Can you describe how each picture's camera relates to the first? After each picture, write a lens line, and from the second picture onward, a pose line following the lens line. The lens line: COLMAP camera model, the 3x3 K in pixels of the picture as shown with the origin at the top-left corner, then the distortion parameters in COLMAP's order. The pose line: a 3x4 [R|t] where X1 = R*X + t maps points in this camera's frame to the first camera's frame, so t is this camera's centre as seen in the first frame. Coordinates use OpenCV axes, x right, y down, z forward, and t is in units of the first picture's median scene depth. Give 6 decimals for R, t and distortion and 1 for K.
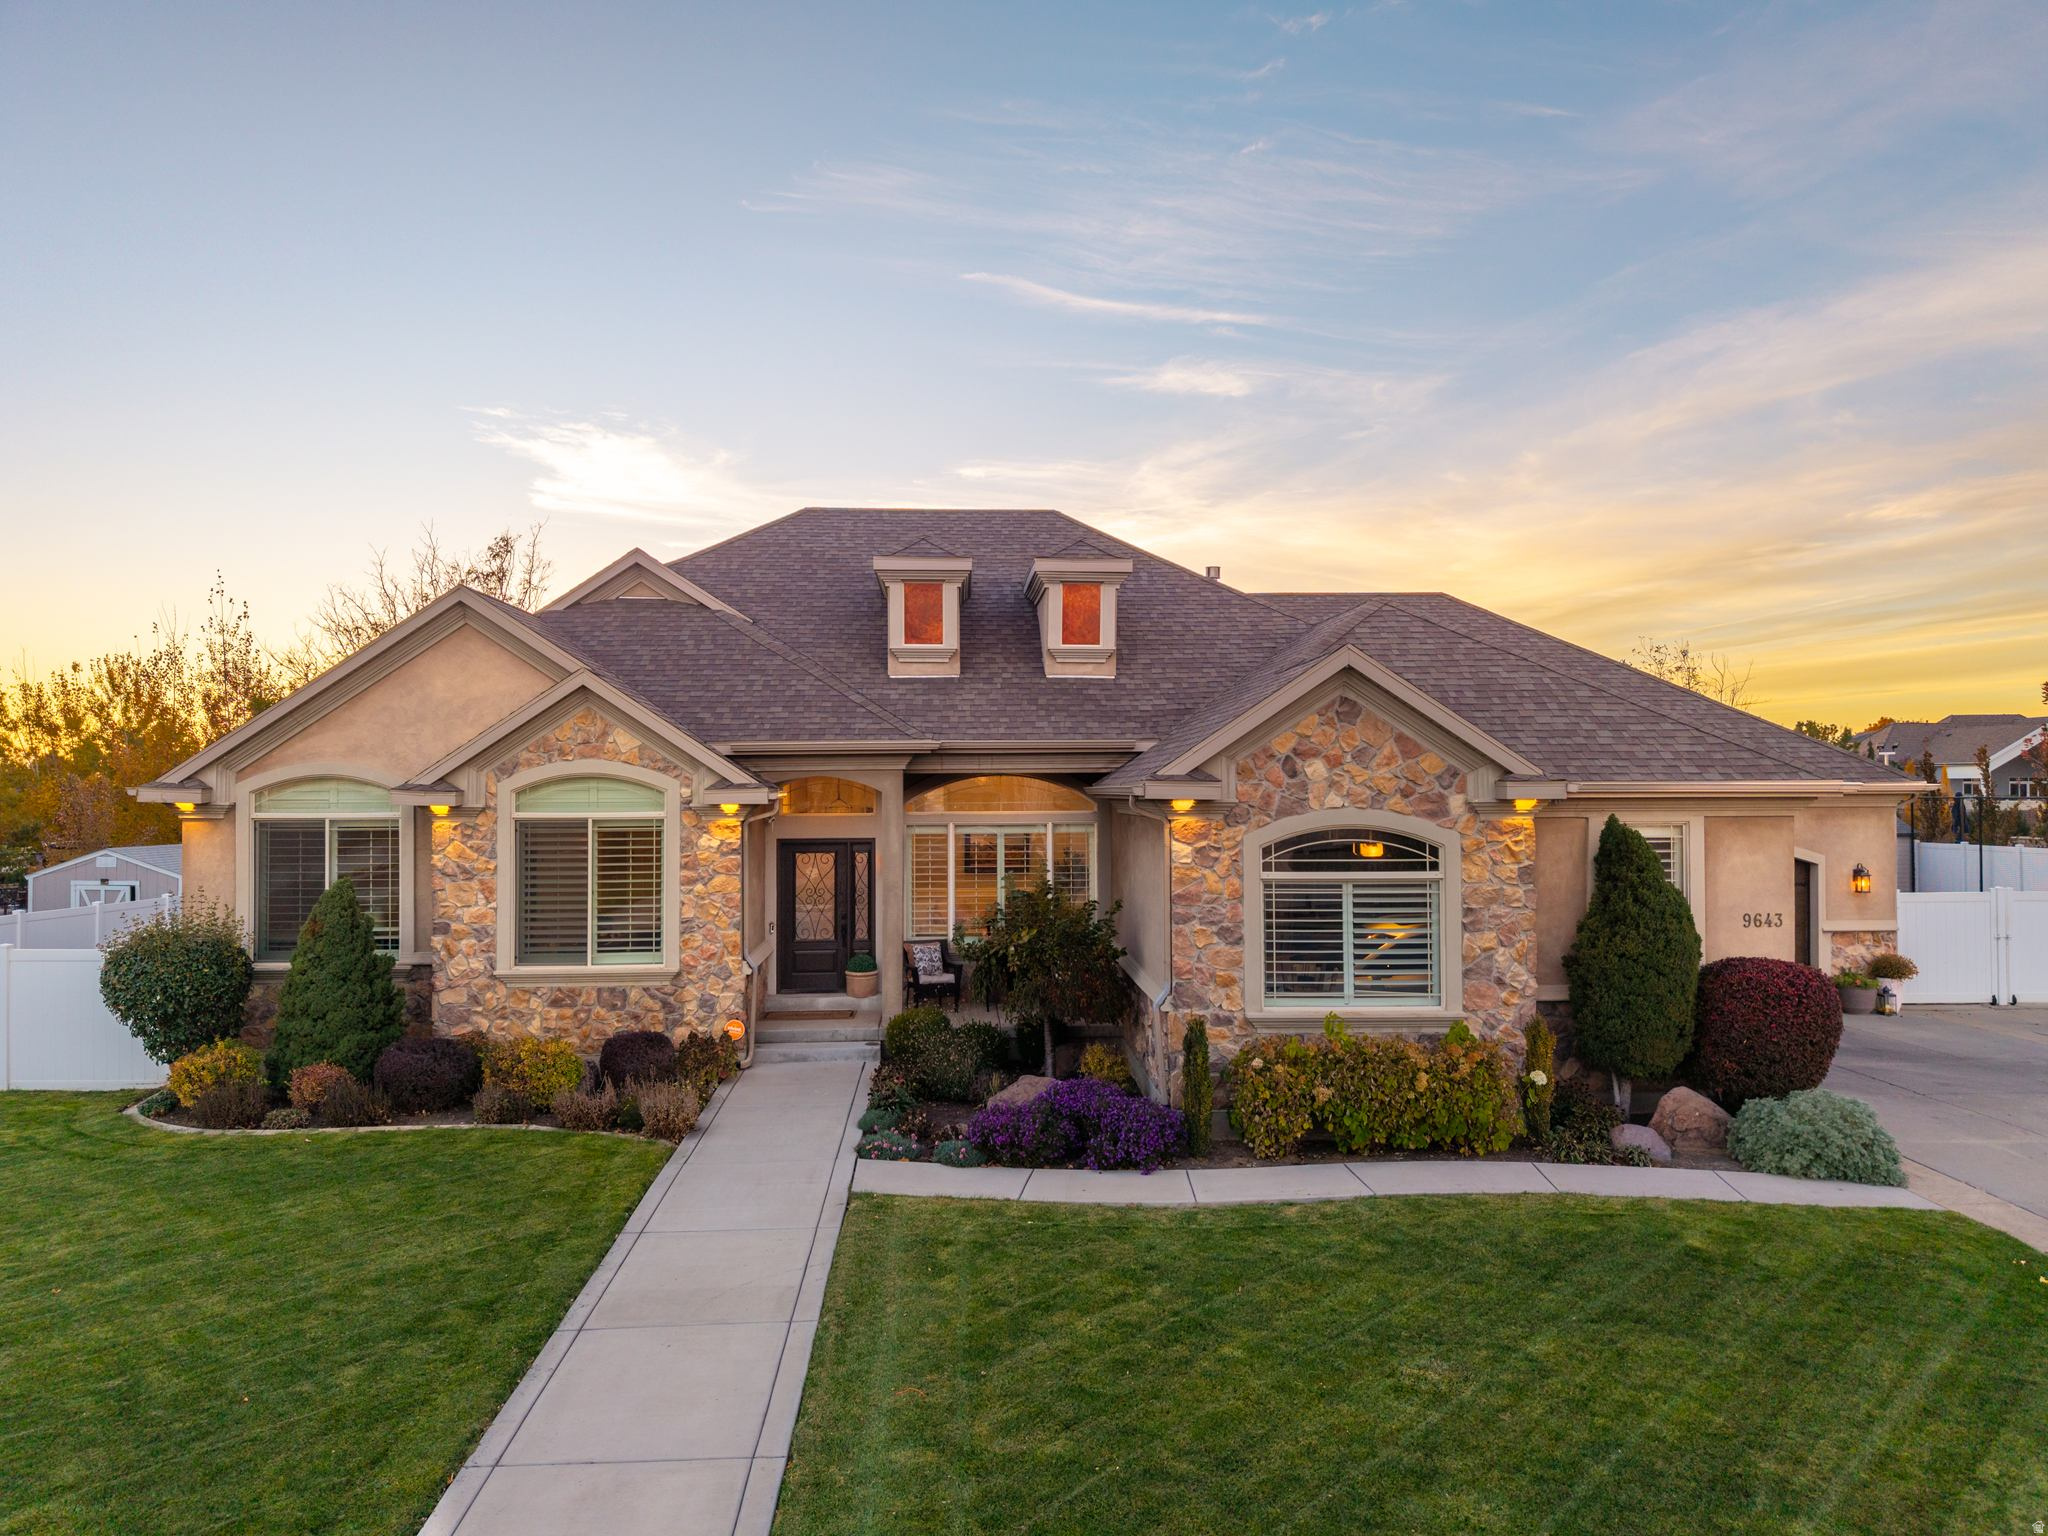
lens RADIAL K [[1373.0, 0, 1034.2], [0, 1373.0, 773.0], [0, 0, 1]] dist [0.003407, -0.001796]
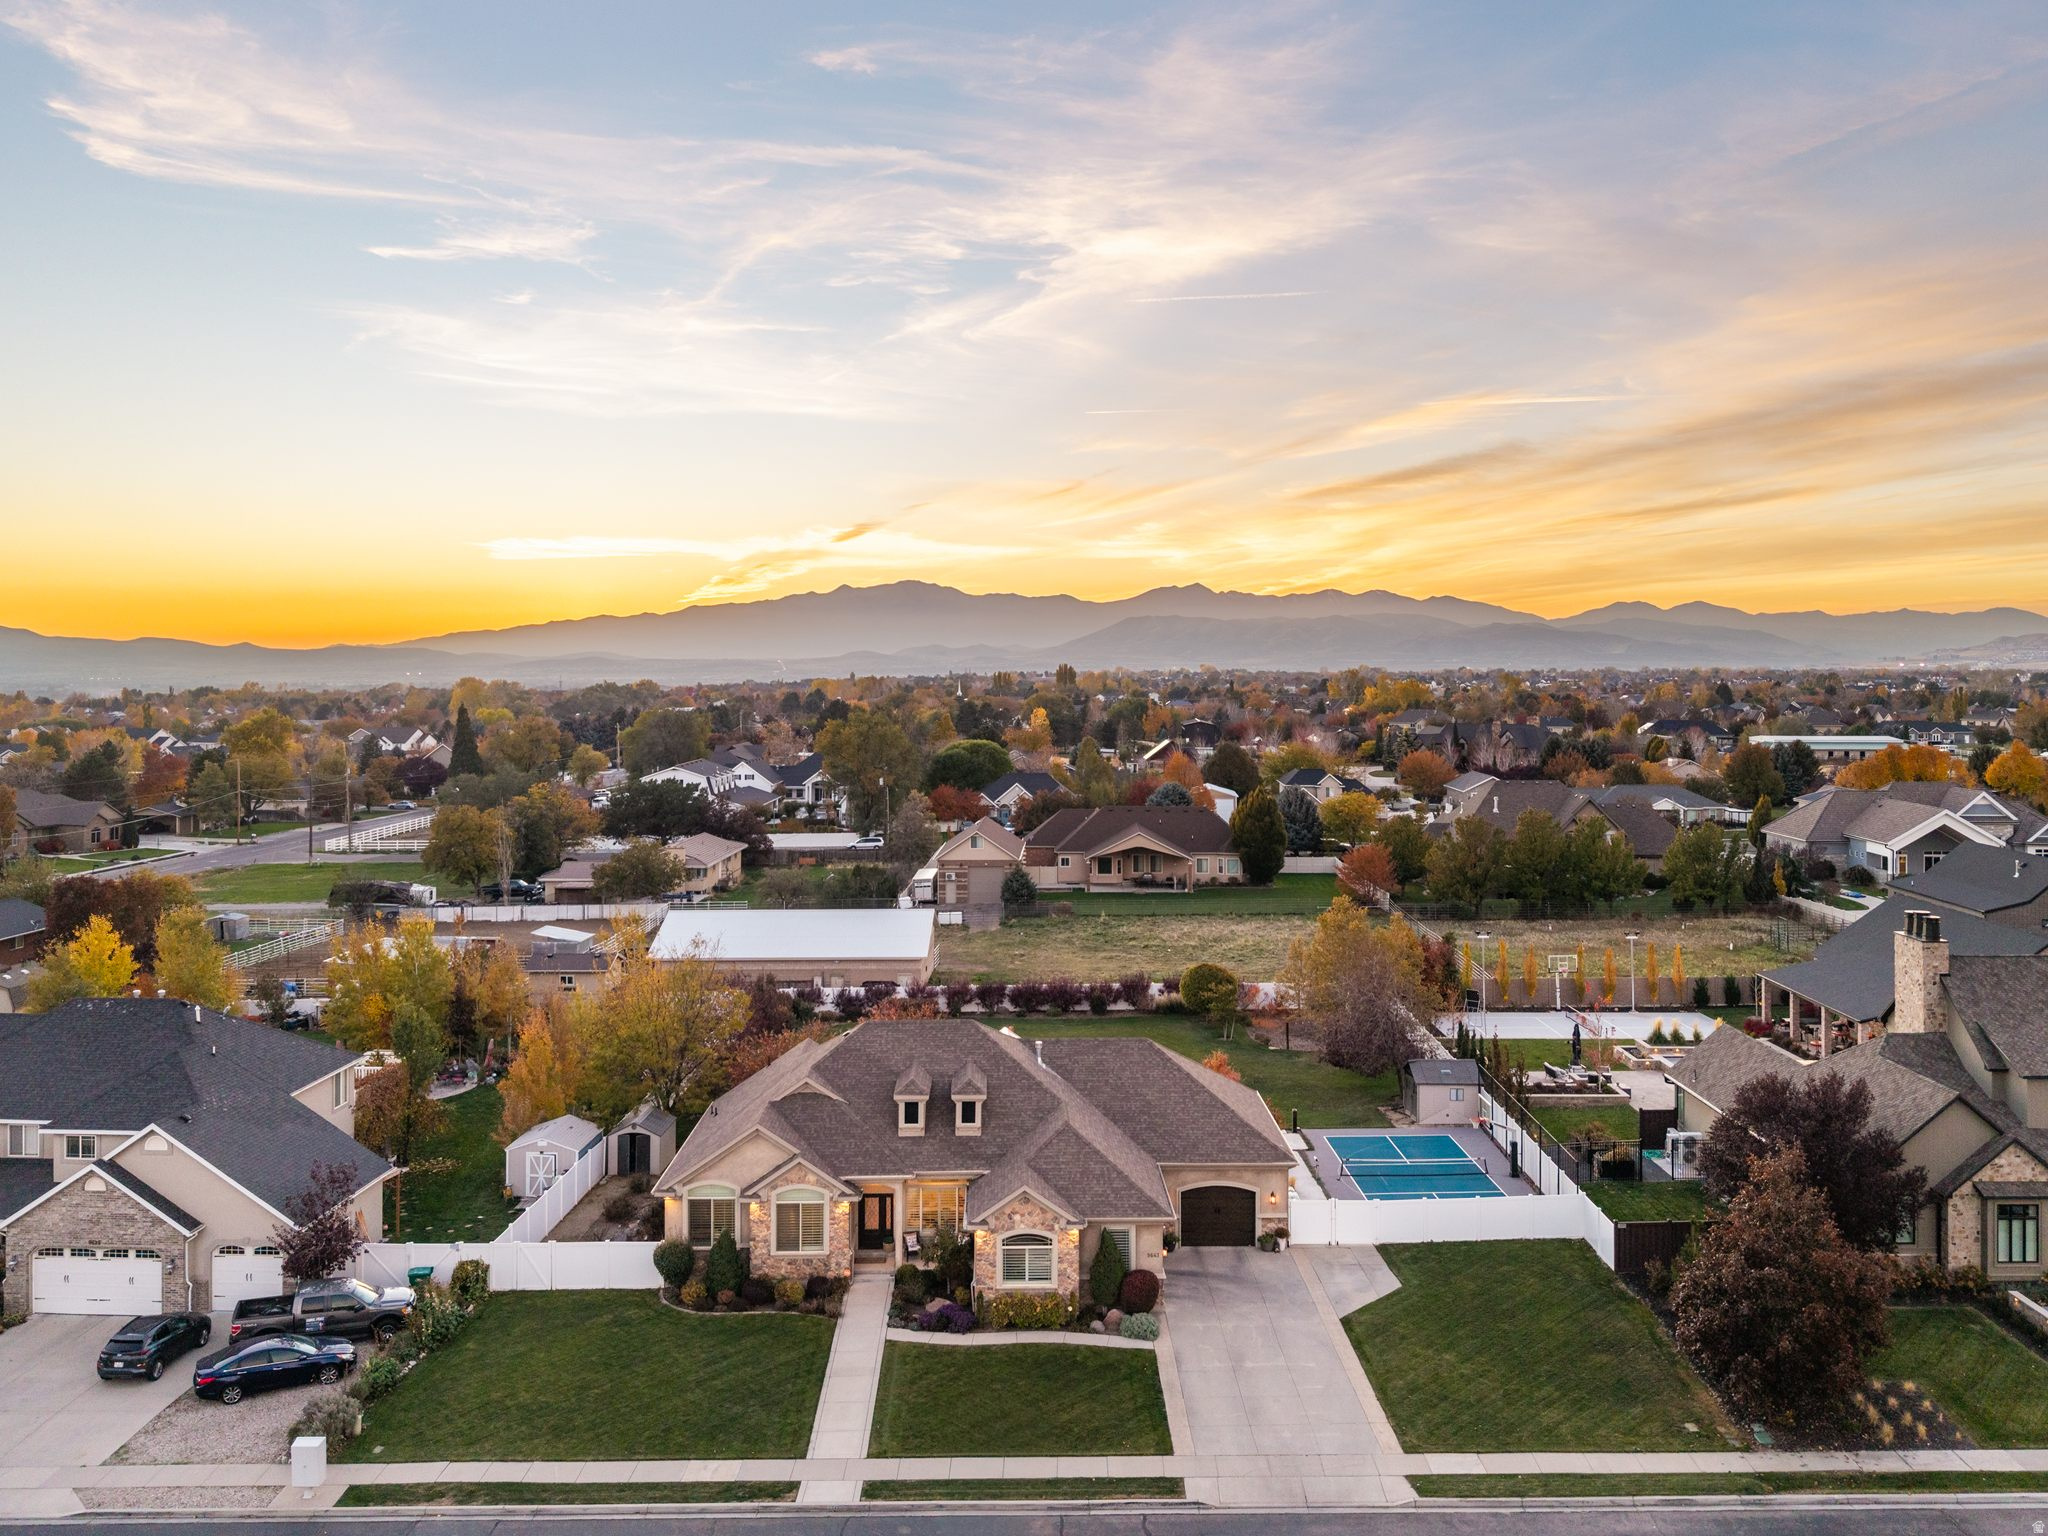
lens RADIAL K [[1675.8, 0, 1082.4], [0, 1675.8, 689.3], [0, 0, 1]] dist [0.009104, 0.006393]
pose [[0.999921, 0.007910, -0.009733, 0.351049], [-0.007608, 0.999501, 0.030658, -1.299692], [0.009970, -0.030582, 0.999483, -2.846193]]
